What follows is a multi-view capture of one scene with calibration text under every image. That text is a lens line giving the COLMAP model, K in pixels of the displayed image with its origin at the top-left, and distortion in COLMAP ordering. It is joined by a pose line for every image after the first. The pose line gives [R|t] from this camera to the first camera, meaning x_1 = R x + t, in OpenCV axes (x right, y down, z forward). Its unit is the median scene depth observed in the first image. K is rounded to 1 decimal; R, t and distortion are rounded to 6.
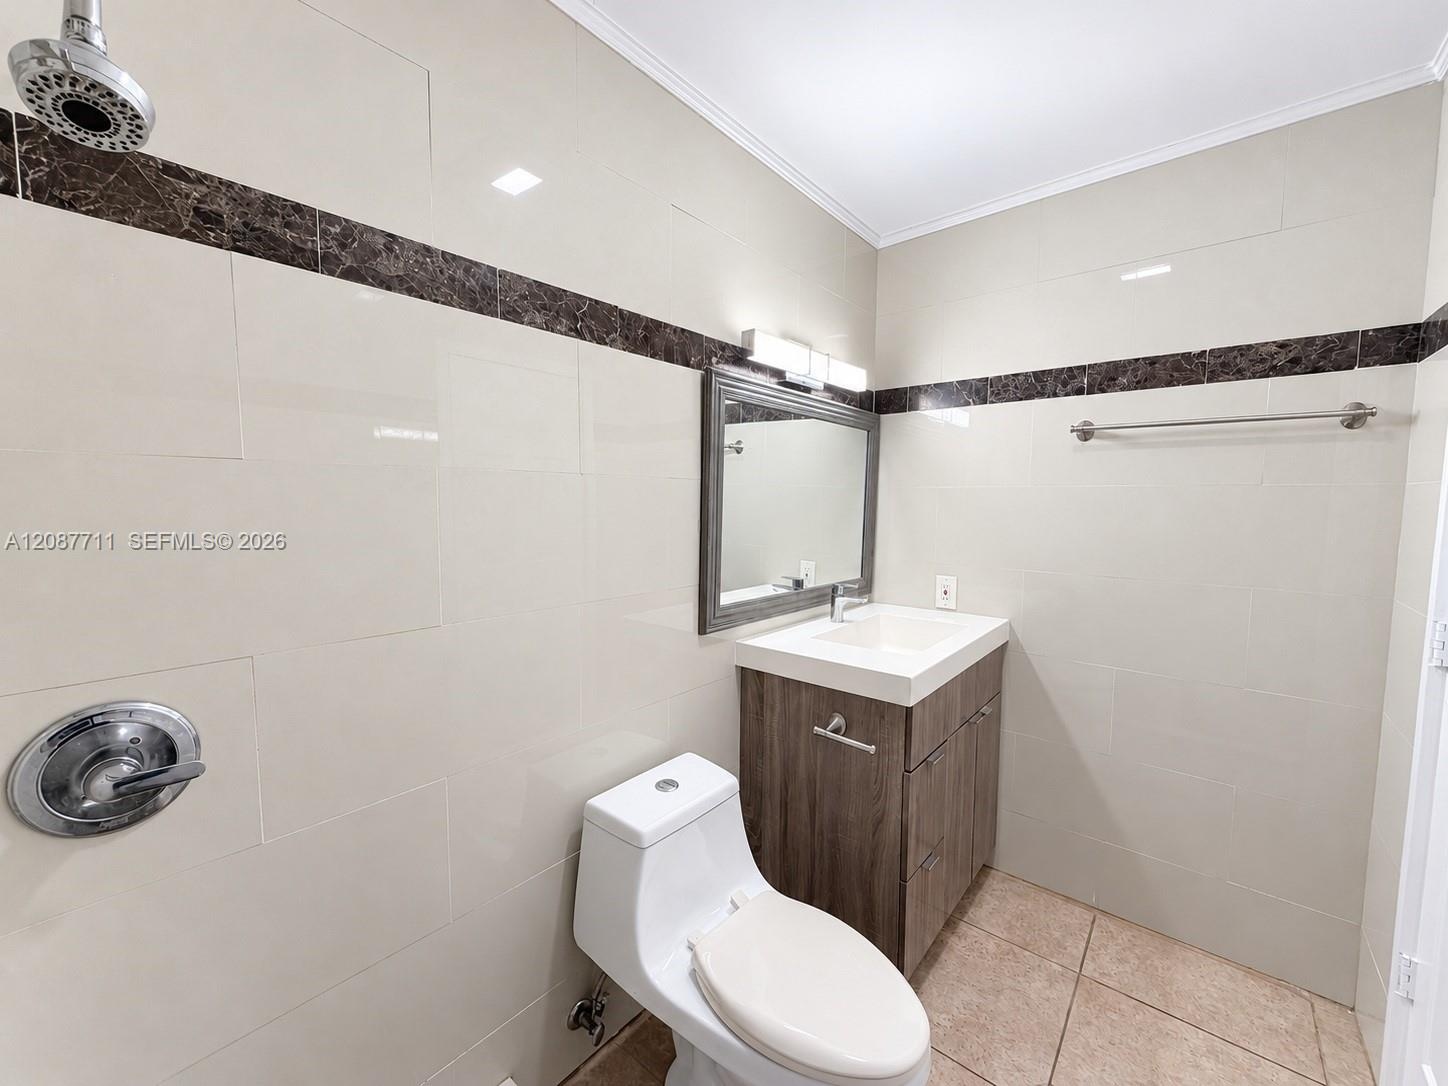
lens RADIAL K [[580.1, 0, 724.0], [0, 580.1, 543.0], [0, 0, 1]] dist [0.000580, 0.000074]
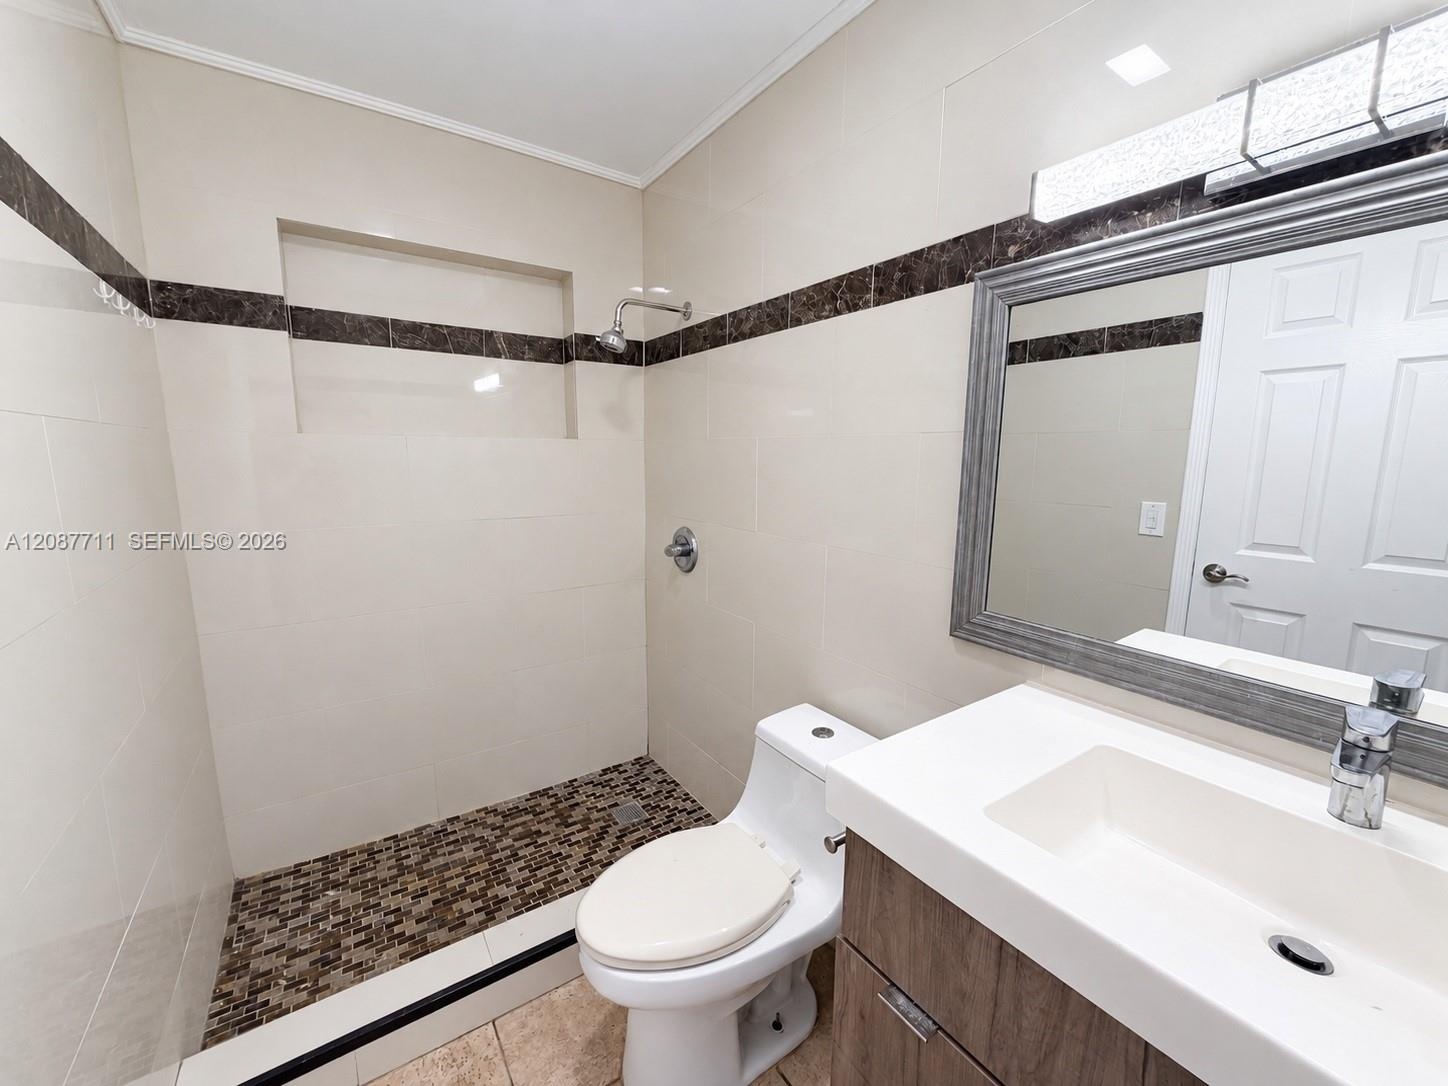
lens RADIAL K [[580.1, 0, 724.0], [0, 580.1, 543.0], [0, 0, 1]] dist [0.000580, 0.000074]
pose [[-0.264252, 0.131540, -0.955441, 0.798651], [-0.092281, 0.982662, 0.160810, -0.060756], [0.960029, 0.130664, -0.247532, 0.928612]]
